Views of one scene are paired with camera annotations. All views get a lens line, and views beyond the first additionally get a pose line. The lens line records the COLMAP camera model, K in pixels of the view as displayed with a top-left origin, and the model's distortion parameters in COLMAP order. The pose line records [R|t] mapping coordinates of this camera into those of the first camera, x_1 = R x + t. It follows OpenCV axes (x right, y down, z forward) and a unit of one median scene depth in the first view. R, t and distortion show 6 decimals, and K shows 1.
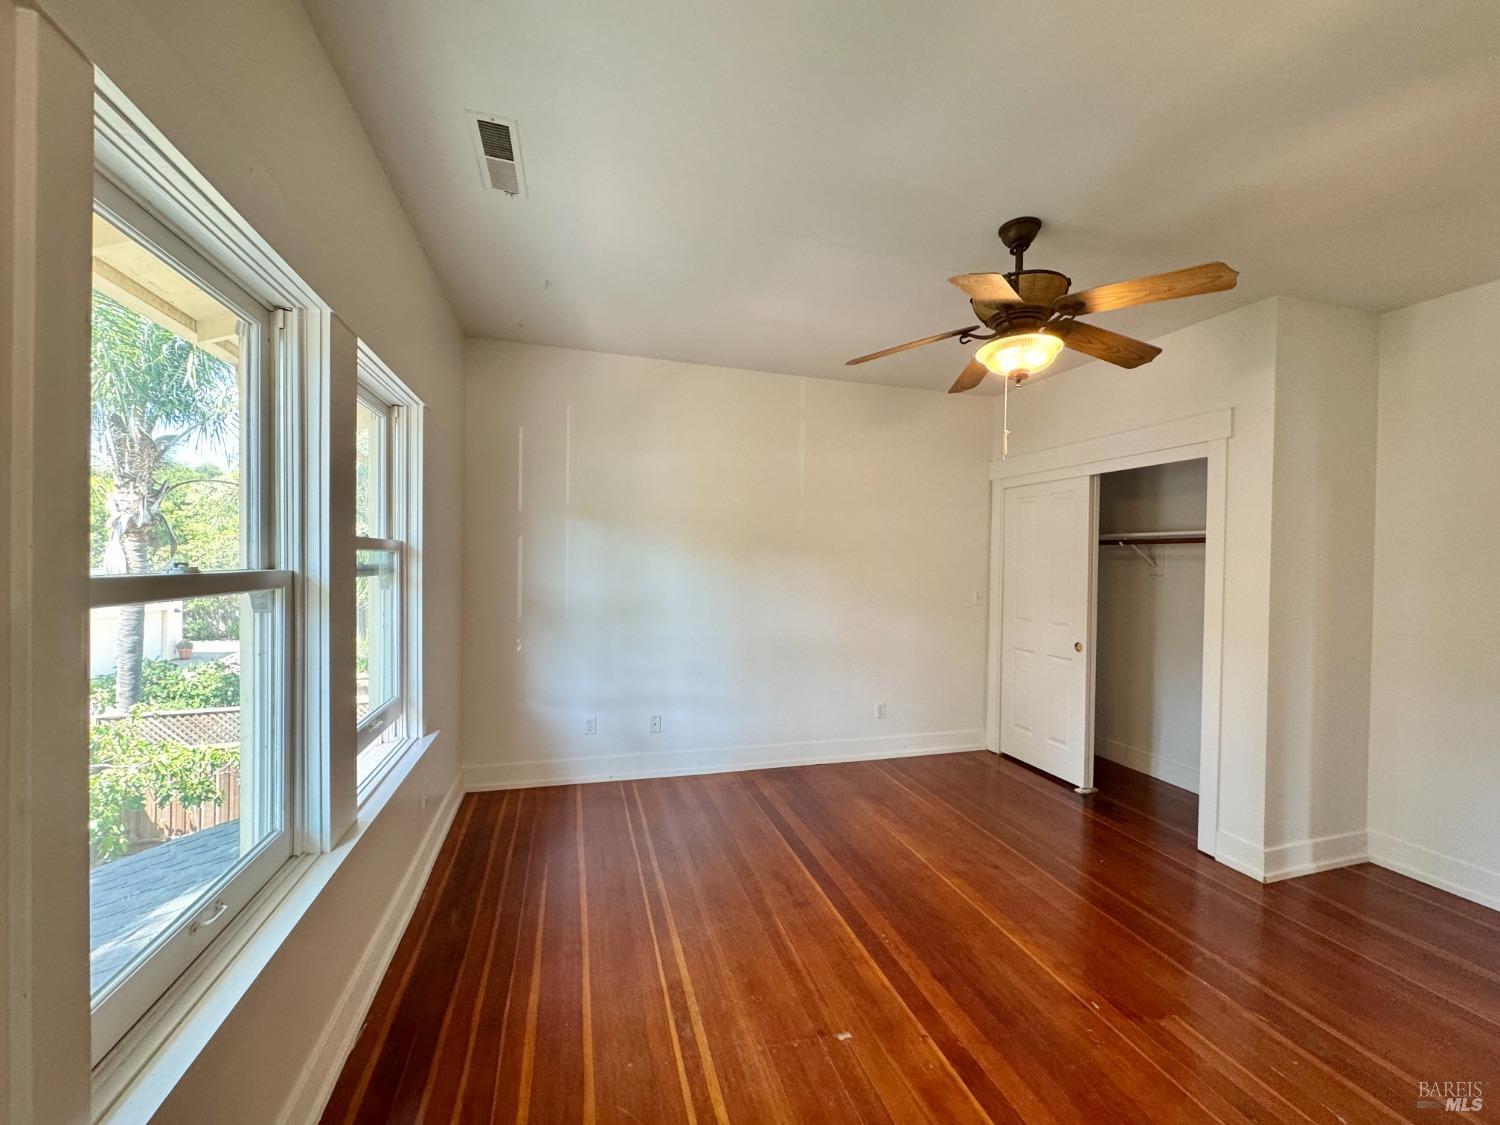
lens RADIAL K [[596.5, 0, 750.0], [0, 596.5, 562.5], [0, 0, 1]] dist [-0.002405, 0.000601]
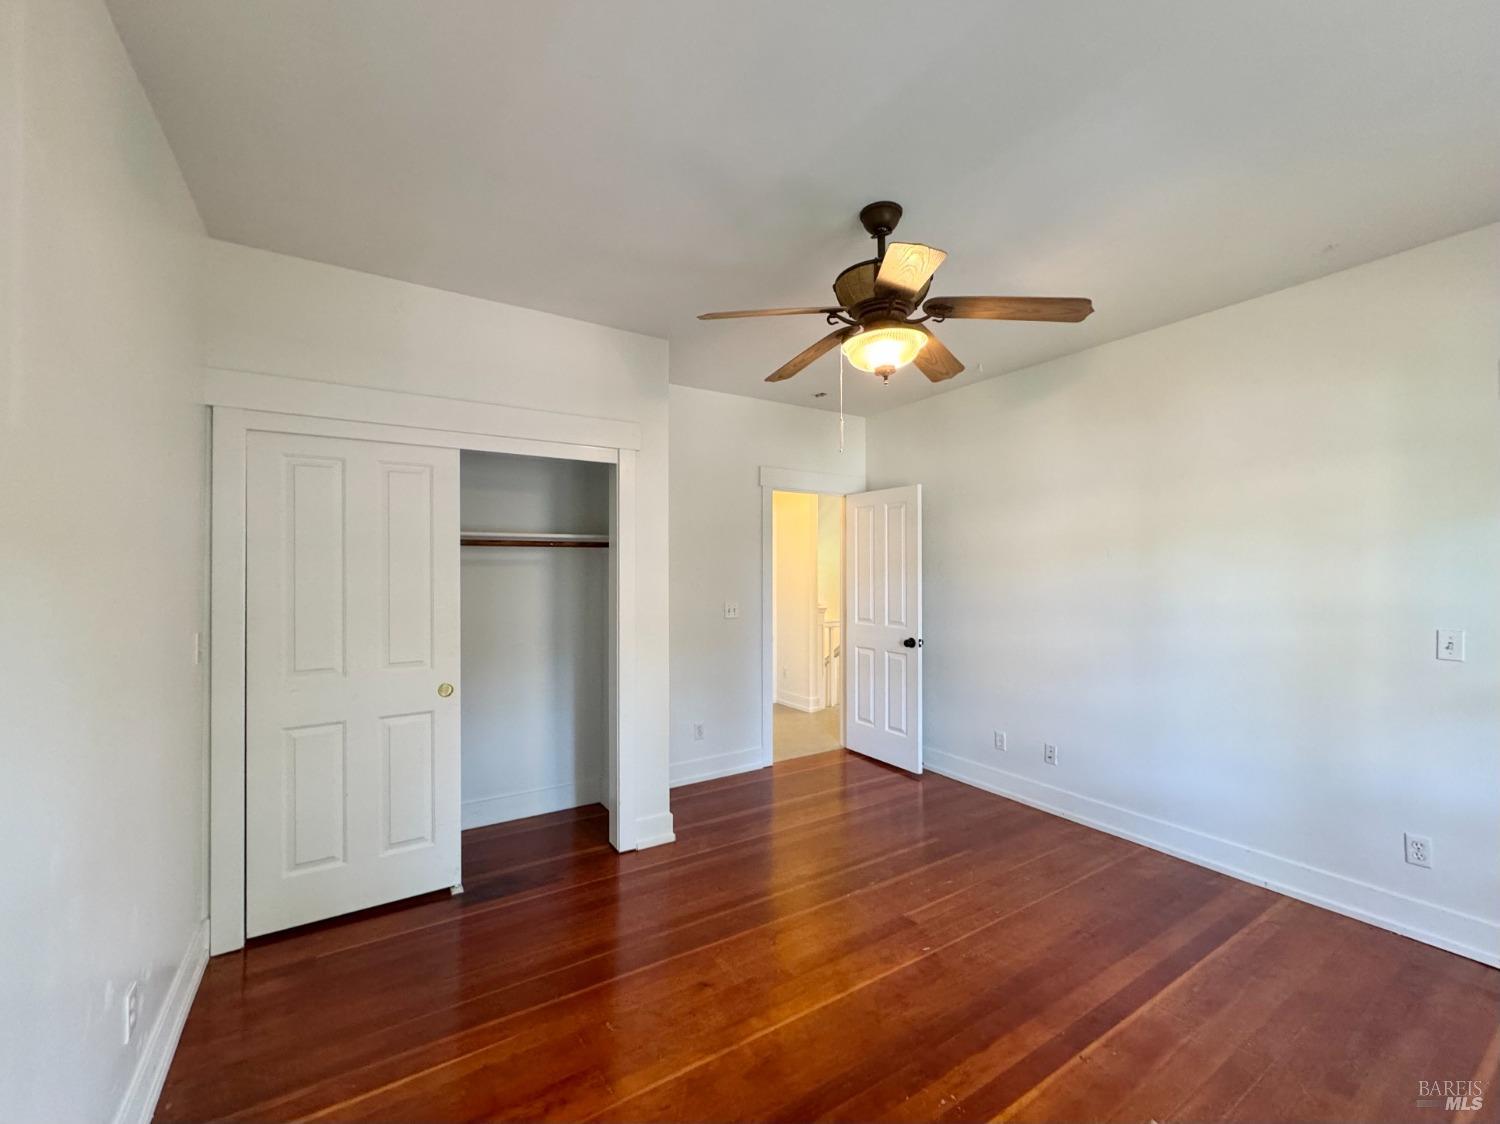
lens RADIAL K [[620.9, 0, 749.4], [0, 620.9, 567.2], [0, 0, 1]] dist [-0.002347, 0.000005]
pose [[-0.272544, -0.007312, 0.962116, -0.307373], [0.010695, 0.999886, 0.010629, -0.008488], [-0.962084, 0.013187, -0.272434, 1.059981]]
